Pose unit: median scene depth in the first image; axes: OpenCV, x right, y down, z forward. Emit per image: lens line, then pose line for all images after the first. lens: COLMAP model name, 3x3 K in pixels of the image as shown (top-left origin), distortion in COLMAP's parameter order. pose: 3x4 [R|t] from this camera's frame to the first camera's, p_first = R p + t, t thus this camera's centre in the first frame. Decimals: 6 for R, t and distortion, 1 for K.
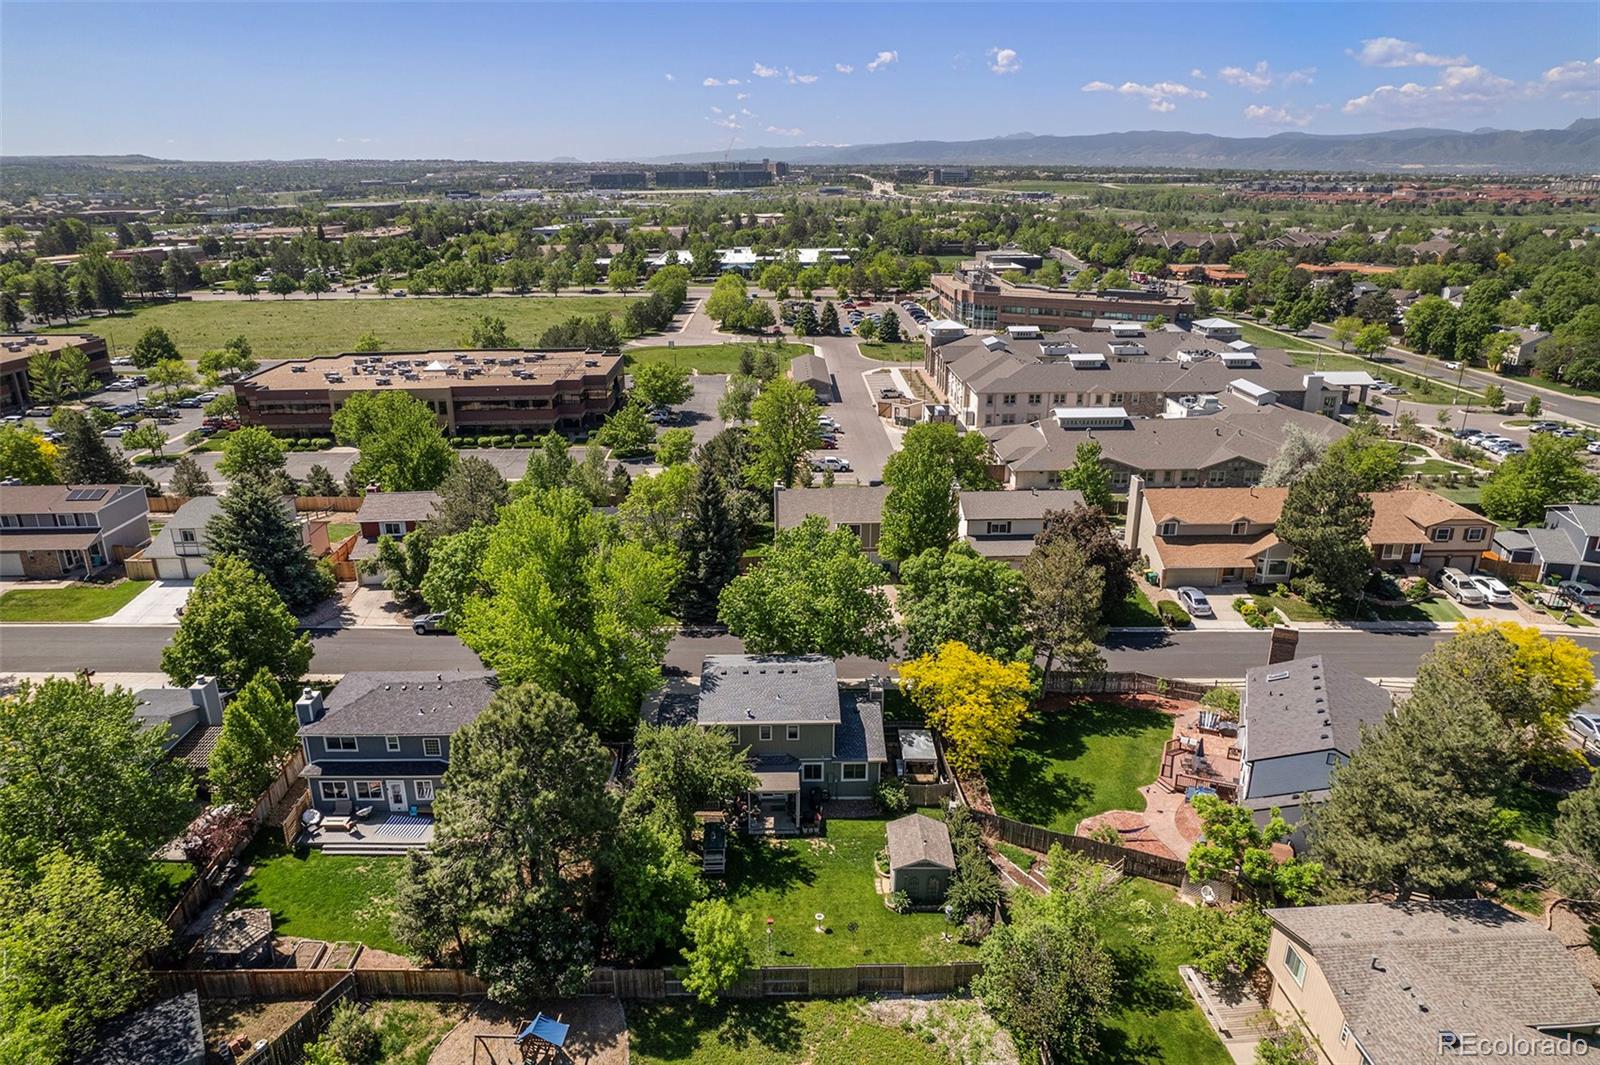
lens RADIAL K [[1026.4, 0, 800.0], [0, 1026.4, 532.5], [0, 0, 1]] dist [-0.075831, 0.064983]
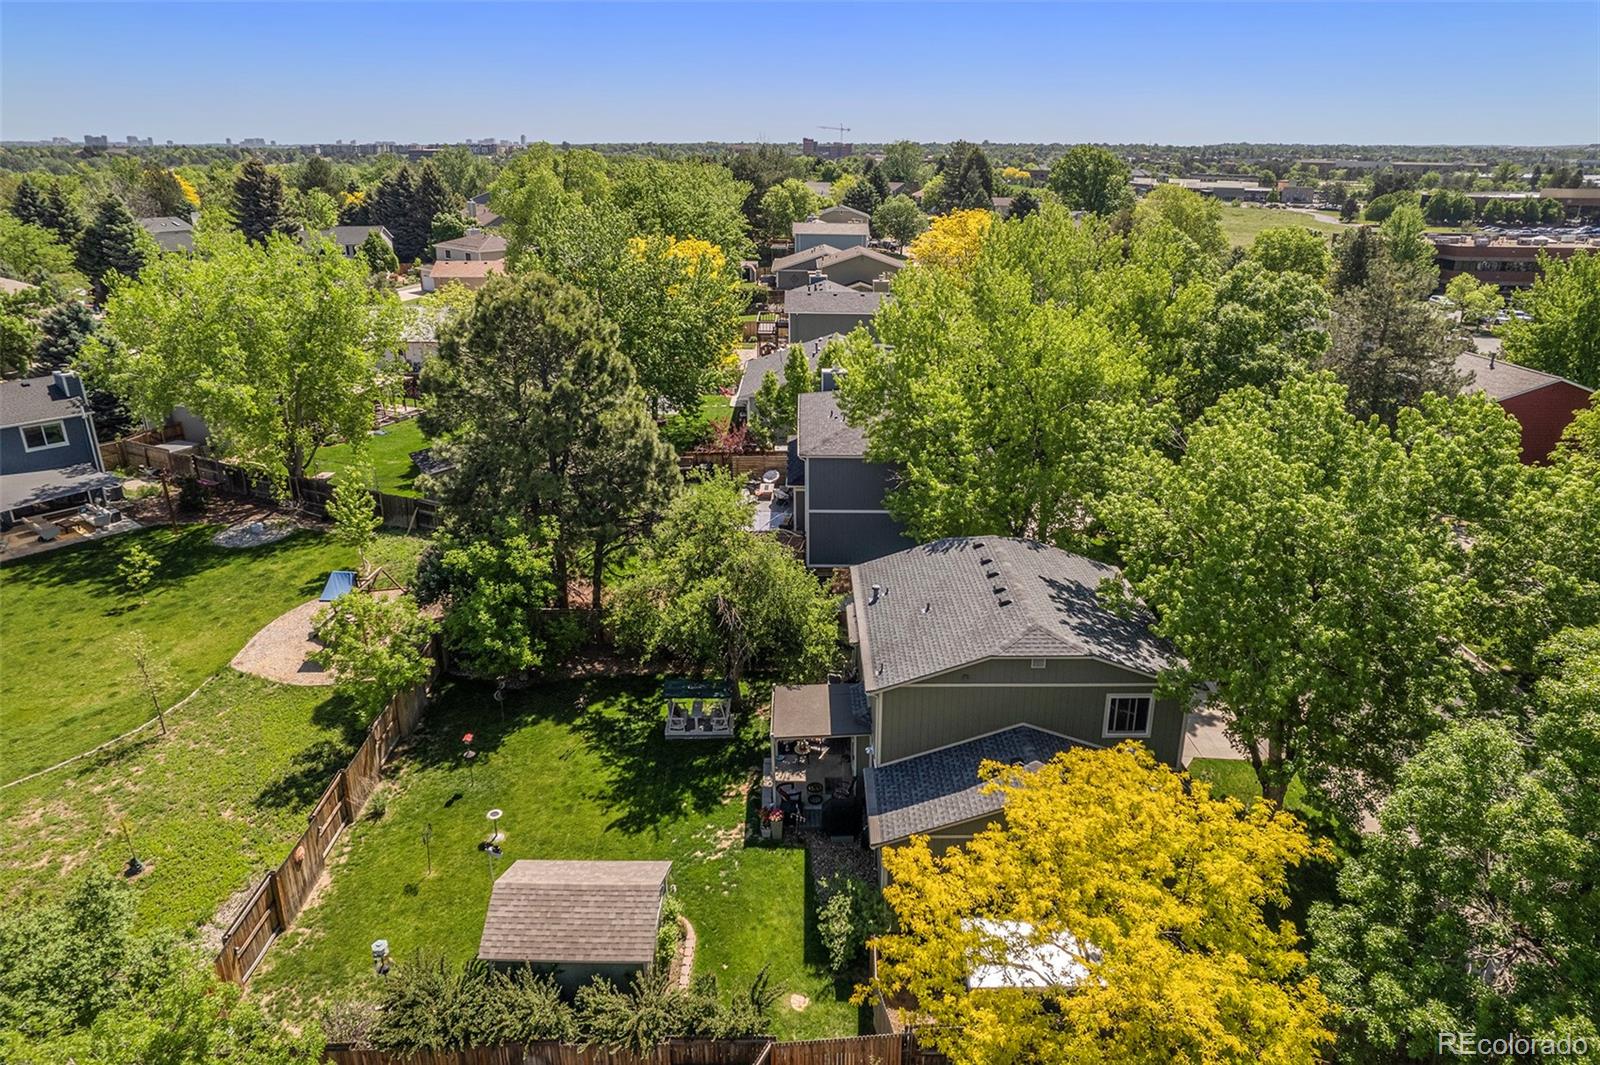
lens RADIAL K [[1026.4, 0, 800.0], [0, 1026.4, 532.5], [0, 0, 1]] dist [-0.075831, 0.064983]
pose [[-0.011455, 0.345095, -0.938498, 0.278715], [-0.337571, 0.882124, 0.328486, -0.003281], [0.941230, 0.320573, 0.106389, 0.592086]]
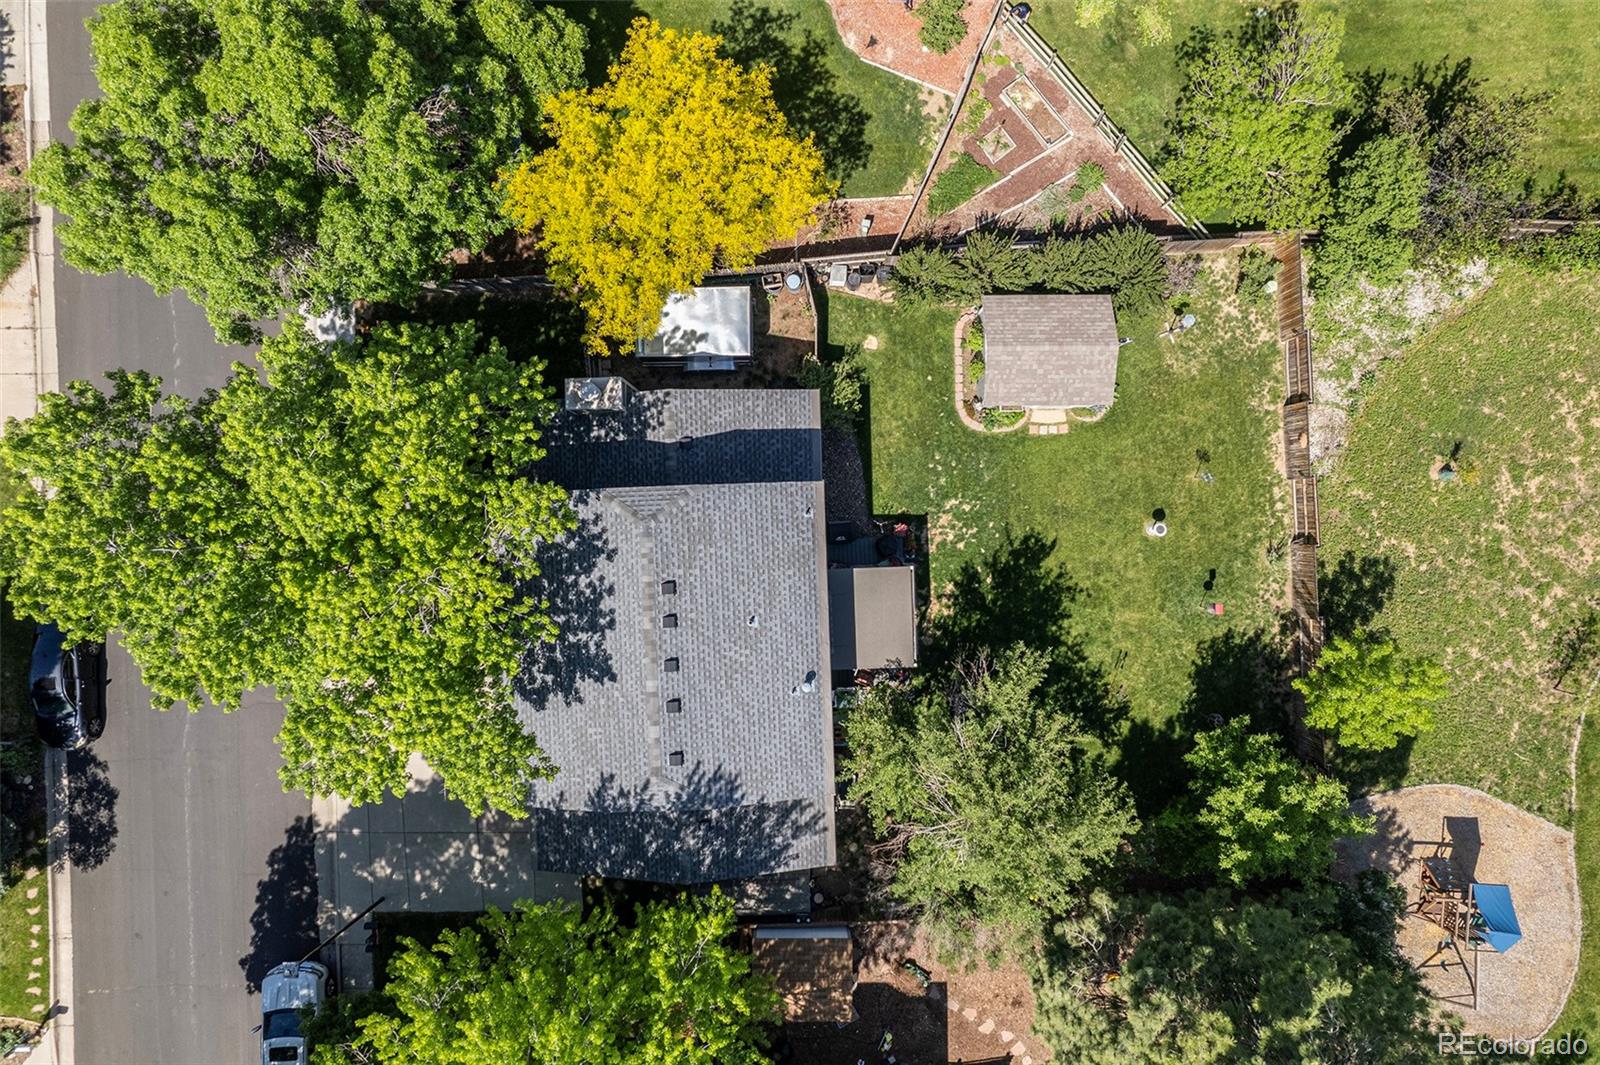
lens RADIAL K [[1026.4, 0, 800.0], [0, 1026.4, 532.5], [0, 0, 1]] dist [-0.075831, 0.064983]
pose [[-0.009042, -0.999733, 0.021247, 0.003525], [0.373457, 0.016334, 0.927504, -0.163432], [-0.927603, 0.016322, 0.373210, 0.546660]]
